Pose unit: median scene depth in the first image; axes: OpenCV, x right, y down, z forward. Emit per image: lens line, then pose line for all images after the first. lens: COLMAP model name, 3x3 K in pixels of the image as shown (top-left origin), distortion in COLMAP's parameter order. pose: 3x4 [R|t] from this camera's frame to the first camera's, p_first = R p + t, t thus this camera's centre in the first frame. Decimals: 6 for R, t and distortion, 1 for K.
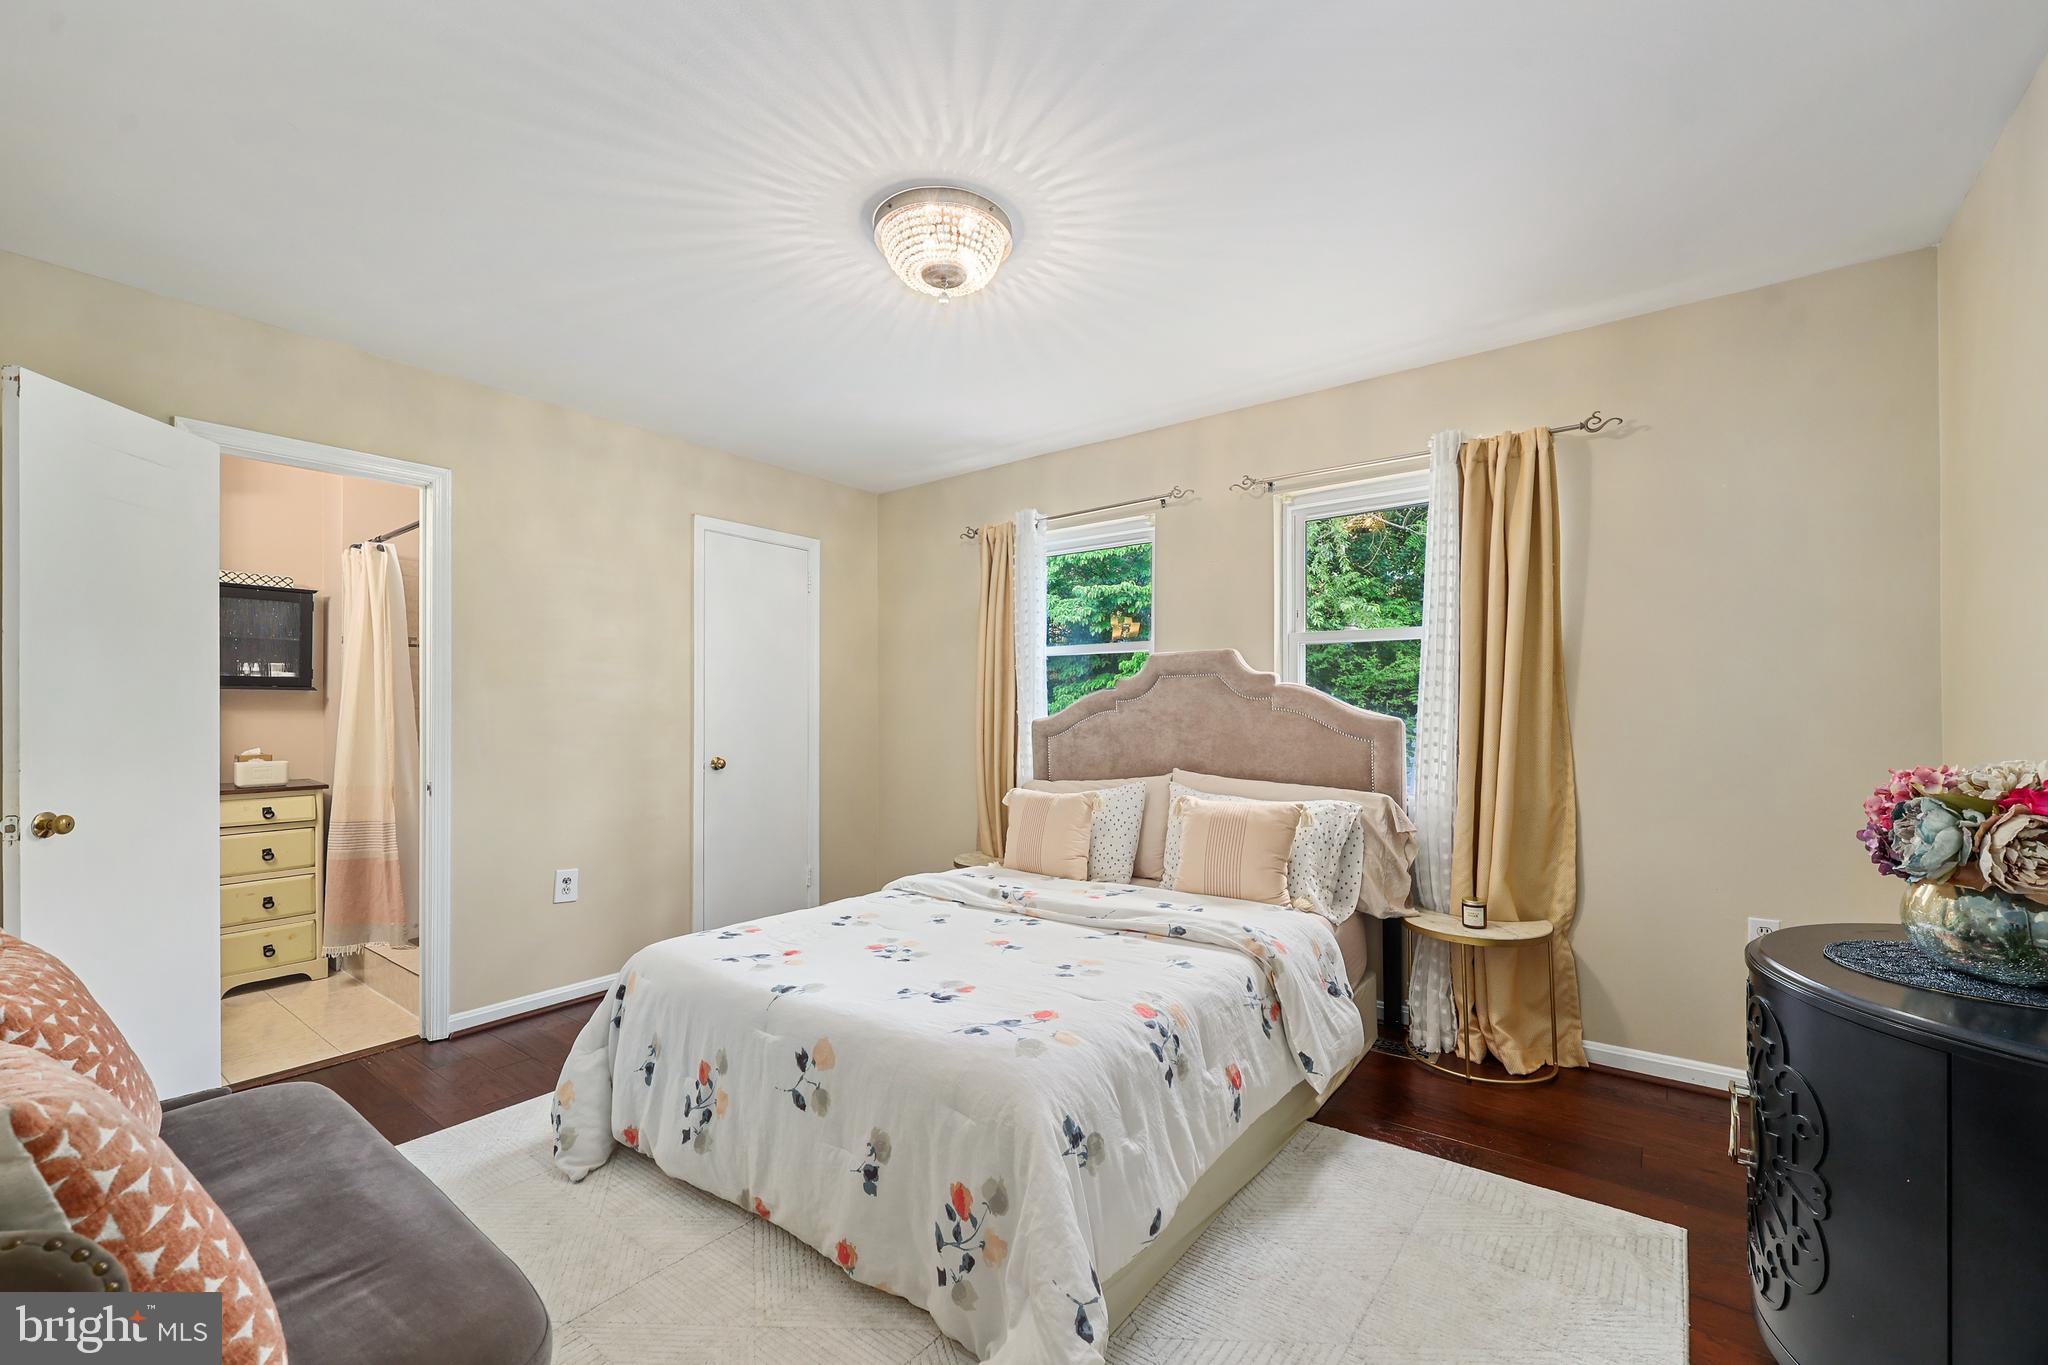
lens RADIAL K [[839.4, 0, 1023.1], [0, 839.4, 719.2], [0, 0, 1]] dist [0.000161, 0.000044]
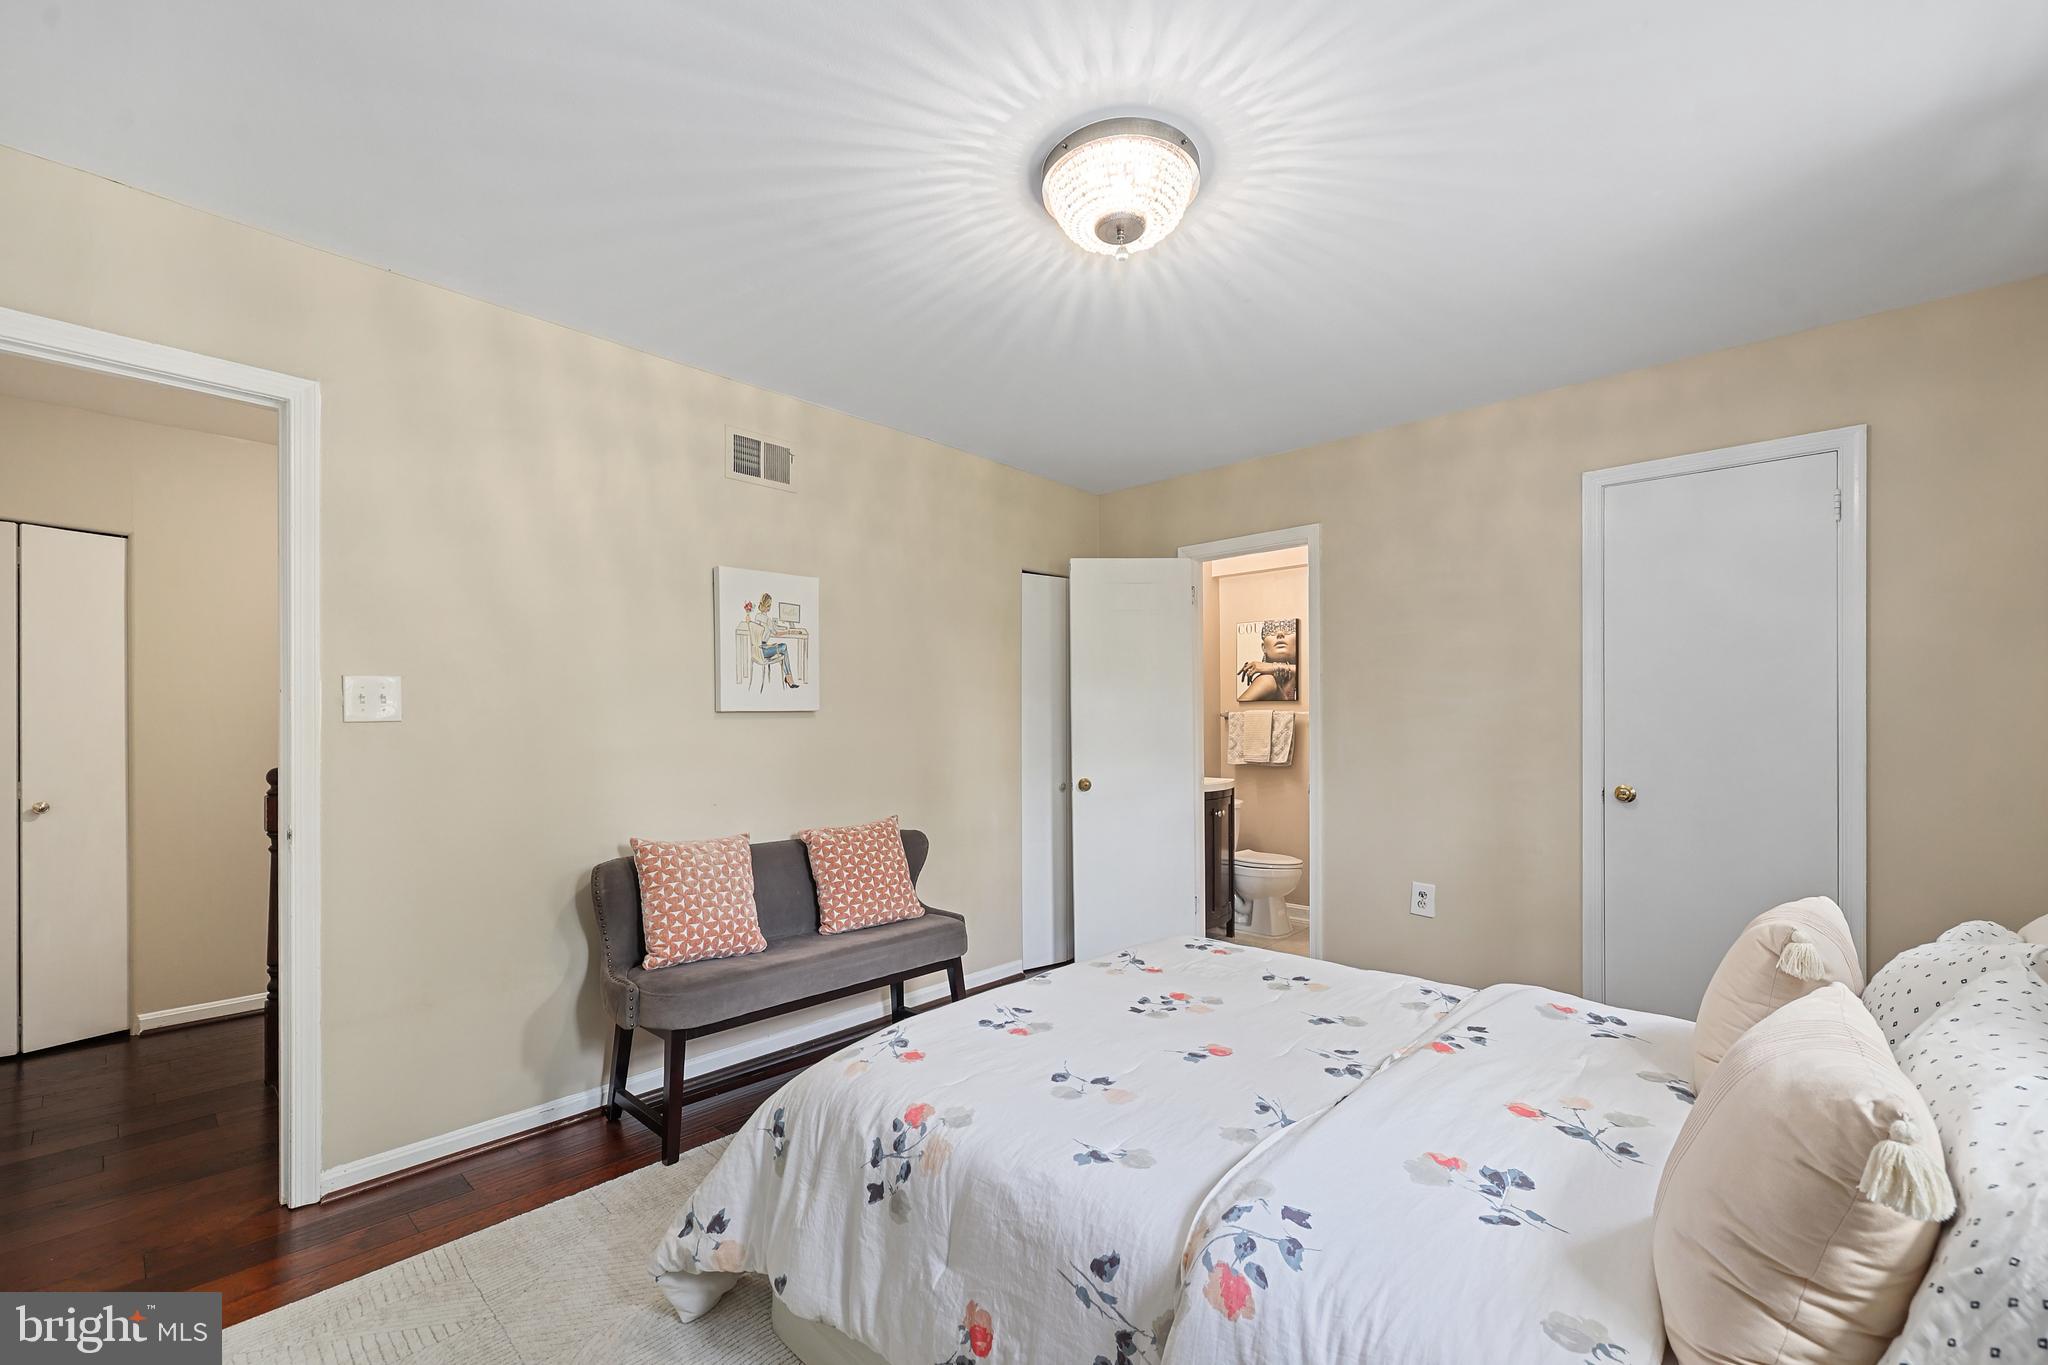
lens RADIAL K [[839.4, 0, 1023.1], [0, 839.4, 719.2], [0, 0, 1]] dist [0.000161, 0.000044]
pose [[-0.084220, -0.002693, -0.996444, 0.682699], [0.001665, 0.999995, -0.002844, -0.019313], [0.996446, -0.001899, -0.084215, 0.853424]]
